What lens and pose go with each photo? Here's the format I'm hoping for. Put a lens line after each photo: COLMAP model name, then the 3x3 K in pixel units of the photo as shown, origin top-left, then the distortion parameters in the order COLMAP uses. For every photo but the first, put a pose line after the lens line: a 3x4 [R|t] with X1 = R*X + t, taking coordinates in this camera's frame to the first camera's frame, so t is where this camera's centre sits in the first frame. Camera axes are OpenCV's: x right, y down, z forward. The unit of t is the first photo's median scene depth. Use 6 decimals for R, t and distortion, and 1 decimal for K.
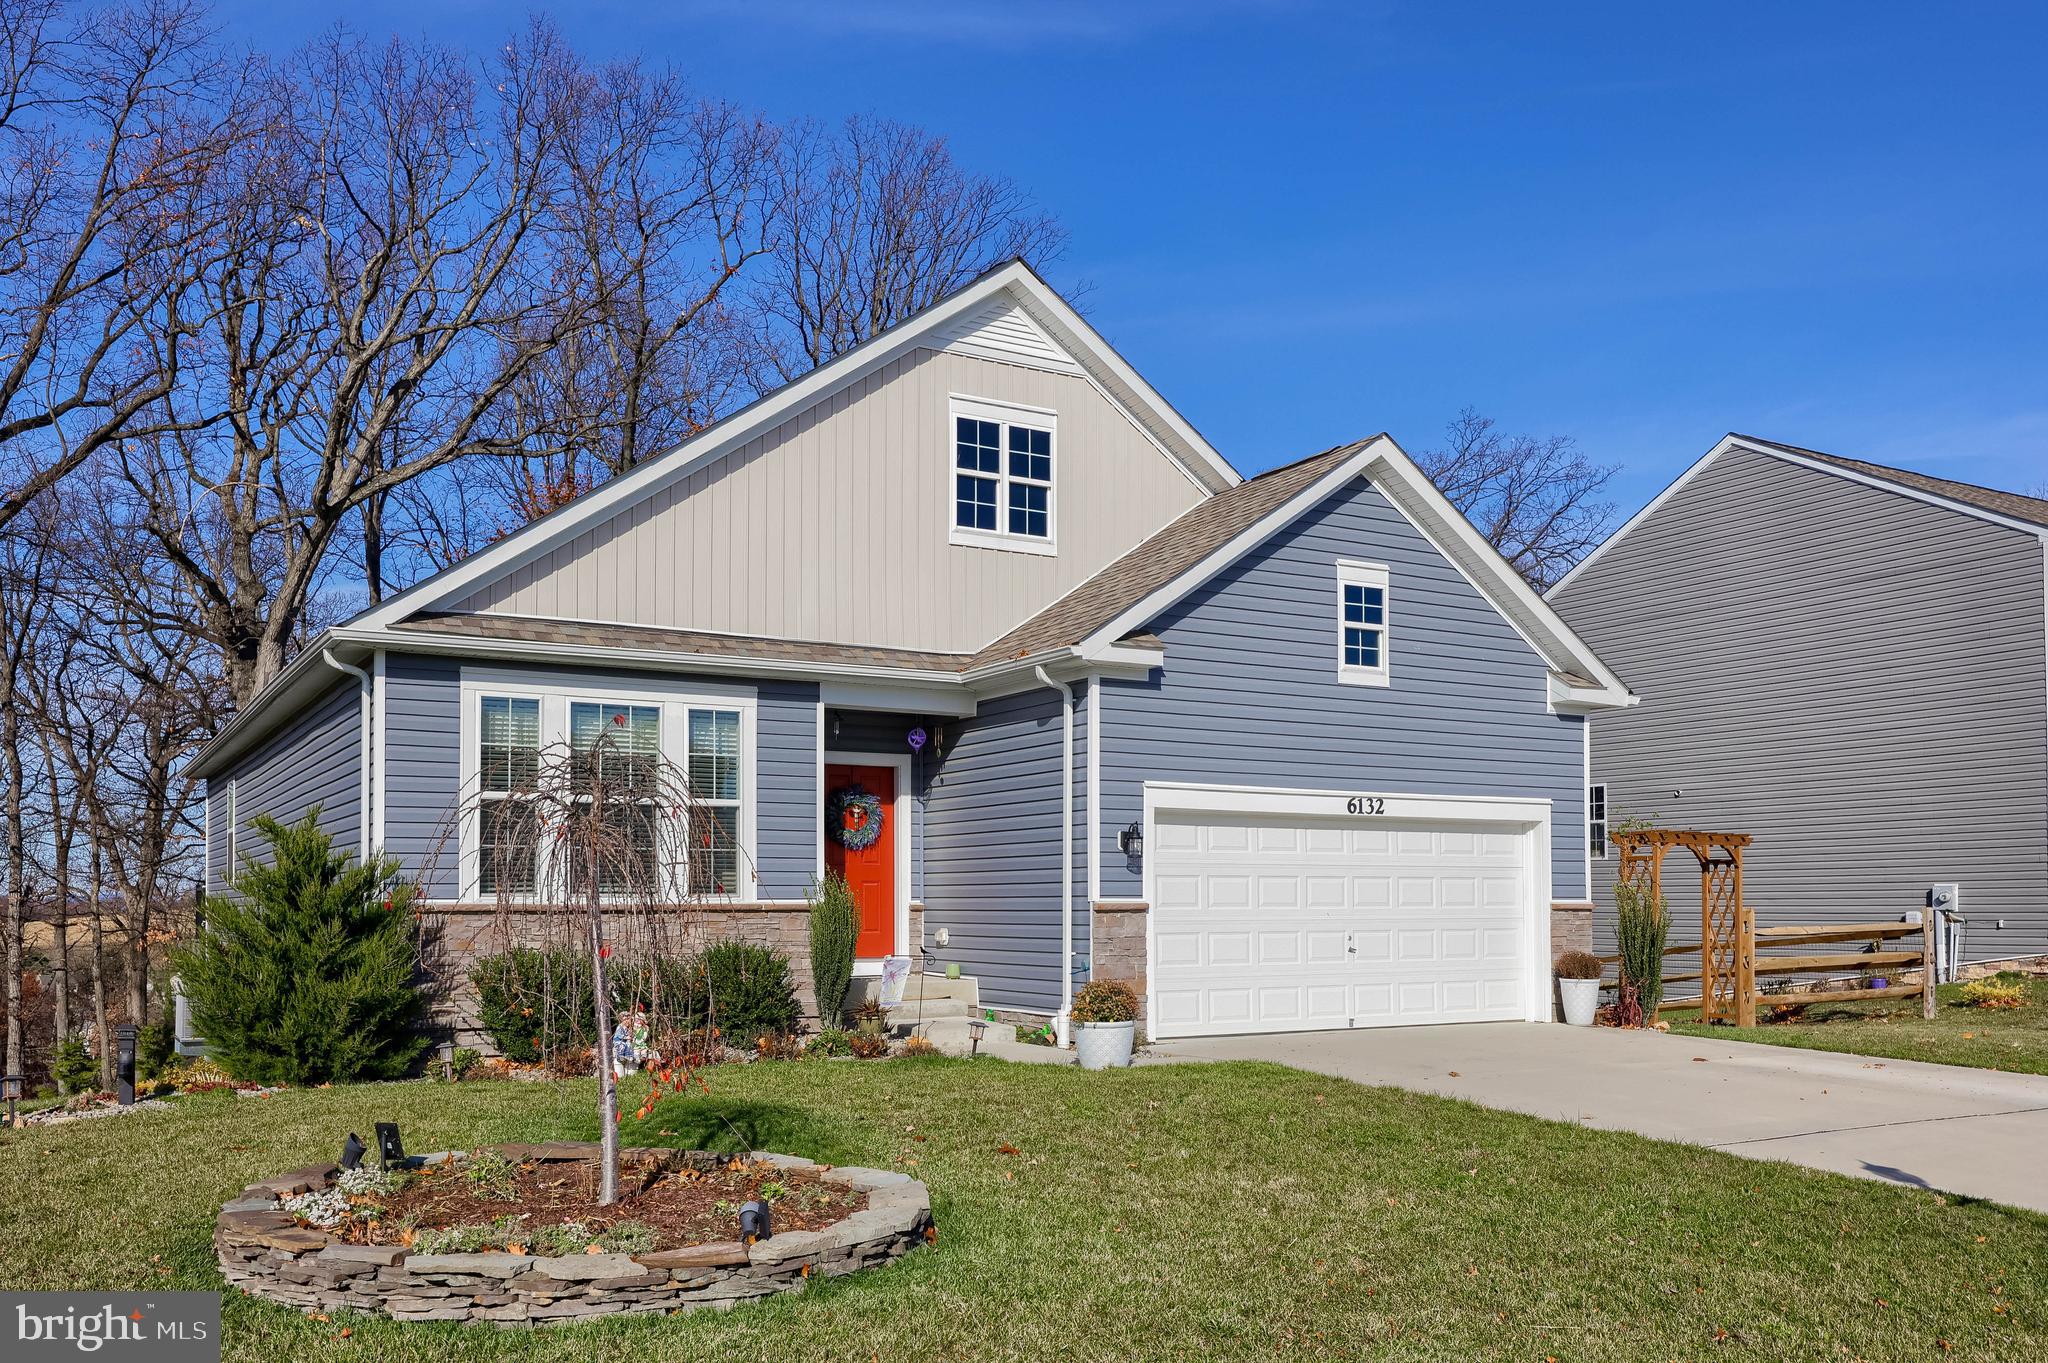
lens RADIAL K [[856.1, 0, 1024.0], [0, 856.1, 681.5], [0, 0, 1]] dist [0.002401, 0.000122]
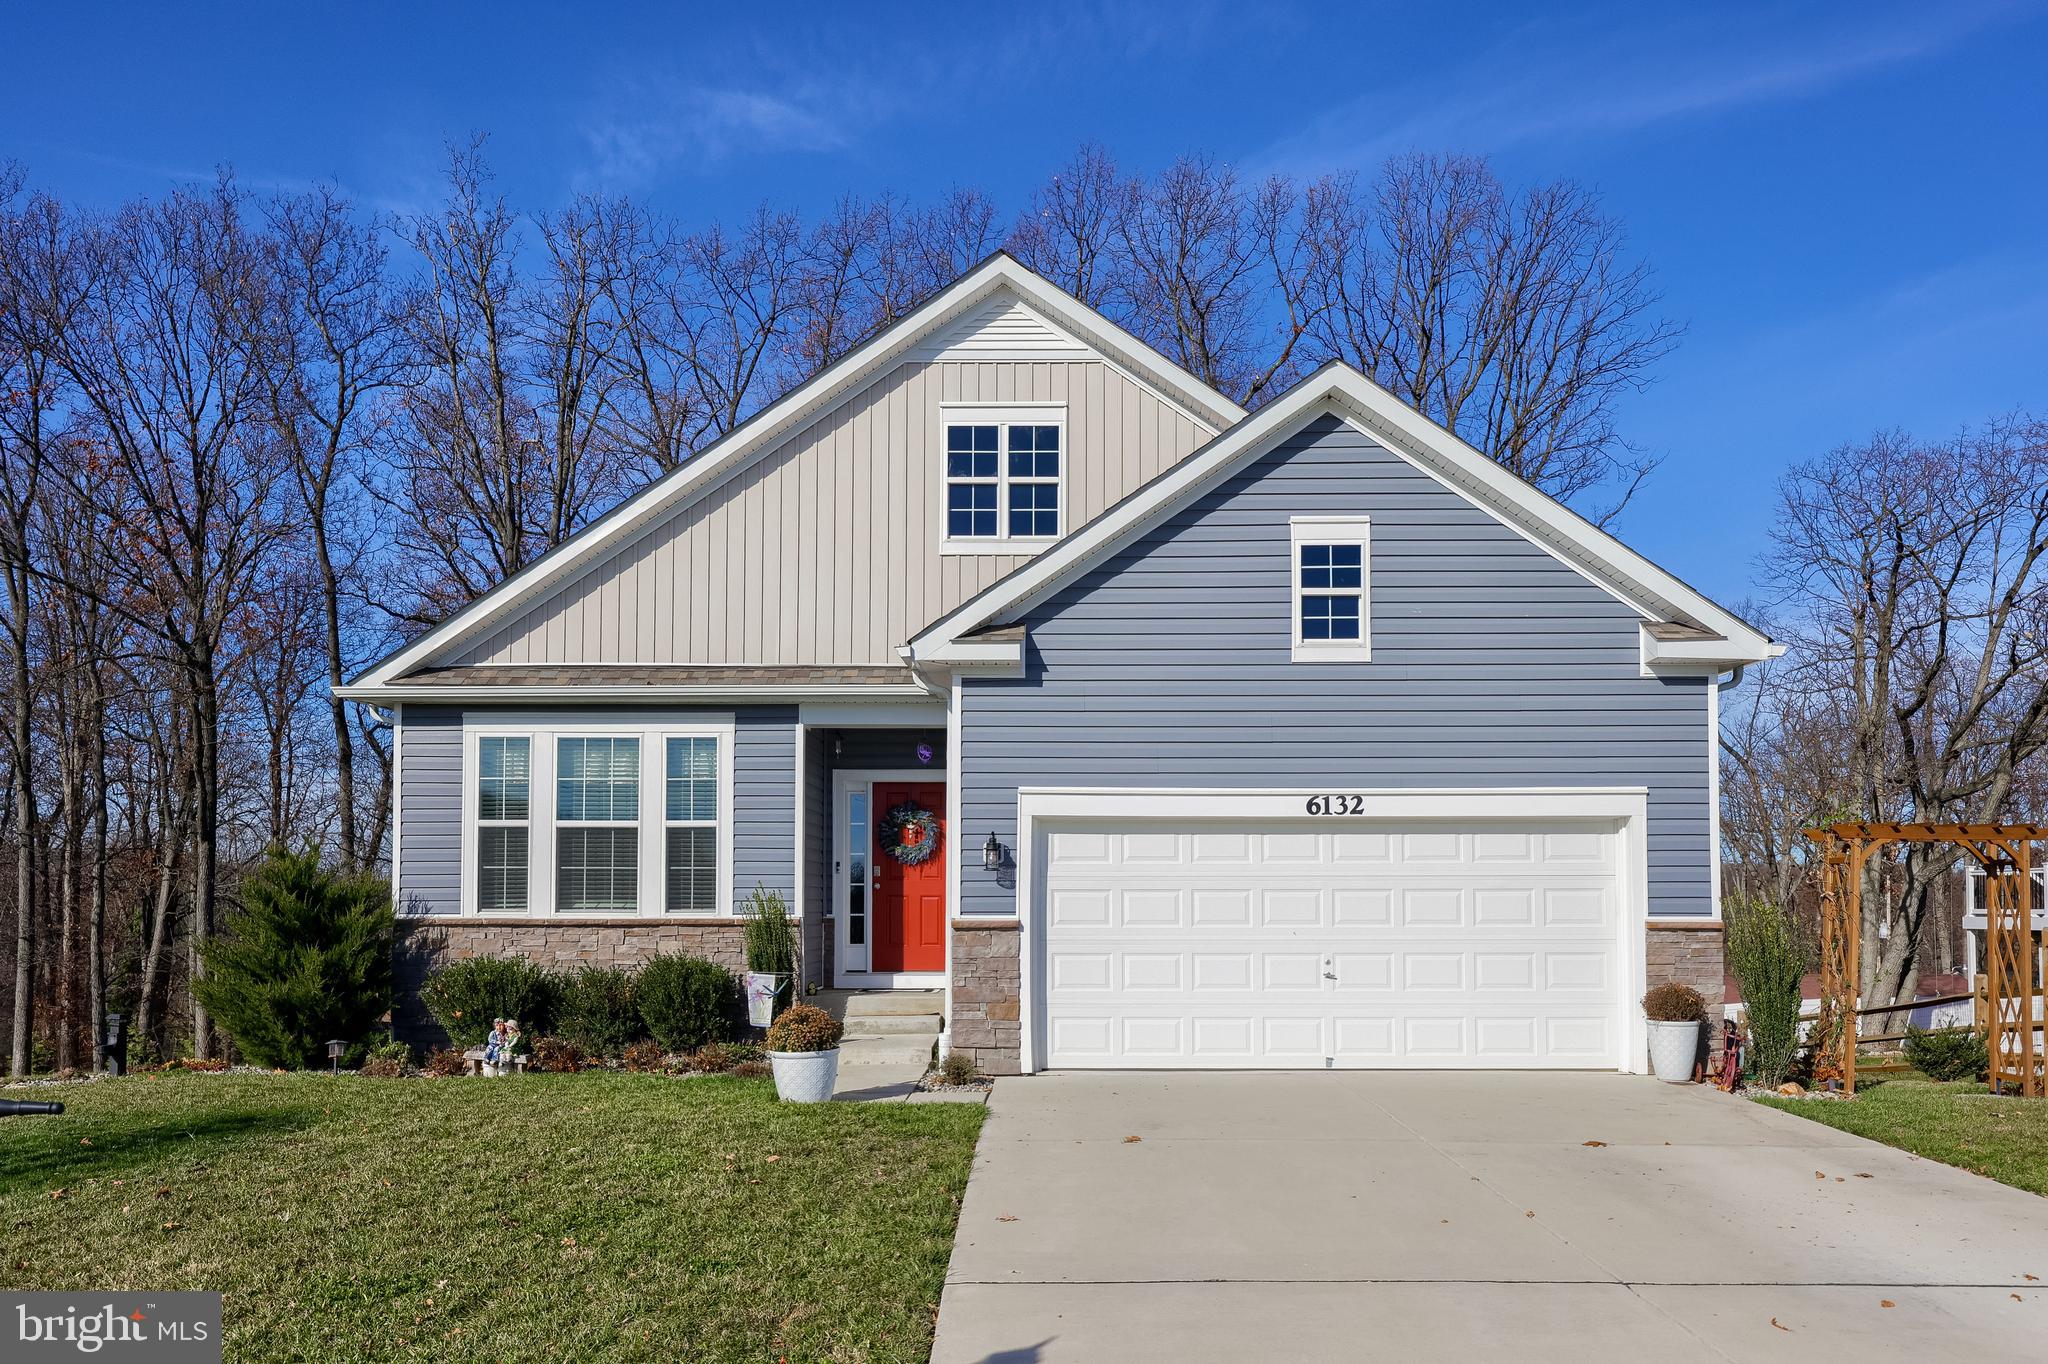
lens RADIAL K [[842.3, 0, 1030.2], [0, 842.3, 704.5], [0, 0, 1]] dist [-0.000225, -0.000159]
pose [[0.953255, -0.071023, -0.293700, 0.349523], [0.073612, 0.997284, -0.002243, 0.025787], [0.293062, -0.019482, 0.955895, 0.120332]]
